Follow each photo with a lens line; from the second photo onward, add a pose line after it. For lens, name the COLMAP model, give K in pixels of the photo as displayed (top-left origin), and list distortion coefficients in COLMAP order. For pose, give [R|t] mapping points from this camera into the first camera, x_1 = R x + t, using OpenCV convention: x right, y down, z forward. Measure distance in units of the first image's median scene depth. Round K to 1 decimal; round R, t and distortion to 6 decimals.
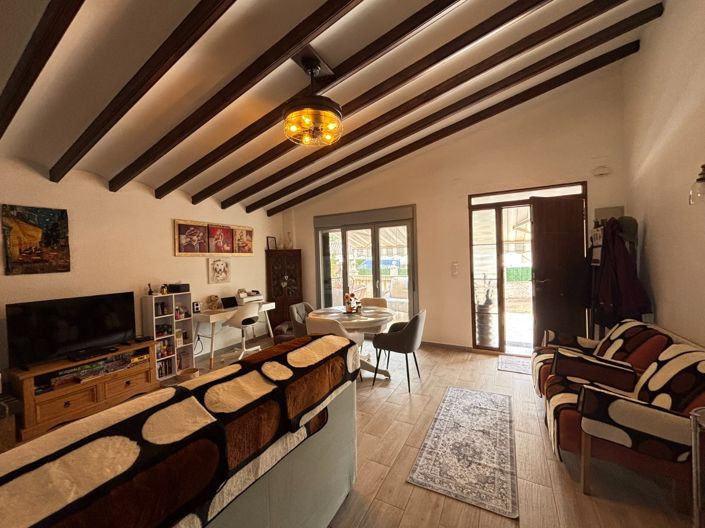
lens RADIAL K [[283.1, 0, 346.3], [0, 283.1, 263.6], [0, 0, 1]] dist [0.002405, 0.000660]
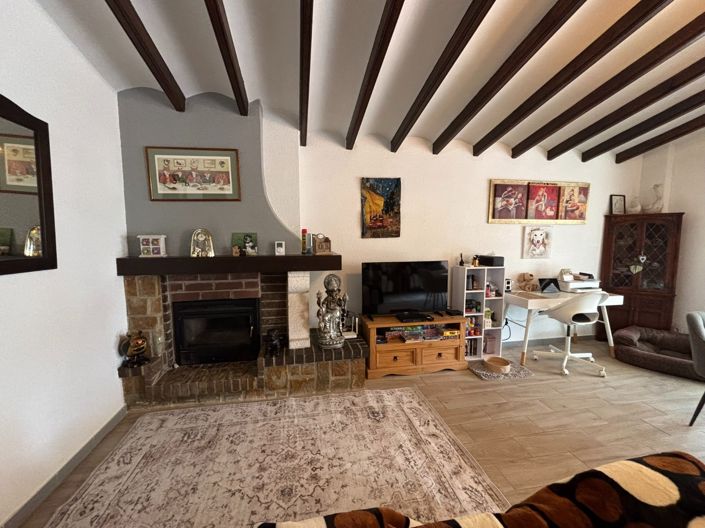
lens RADIAL K [[283.1, 0, 352.0], [0, 283.1, 262.9], [0, 0, 1]] dist [0.002405, 0.000660]
pose [[0.634254, 0.103510, -0.766164, -0.204409], [-0.027229, 0.993373, 0.111666, 0.008875], [0.772645, -0.049963, 0.632869, 0.140729]]
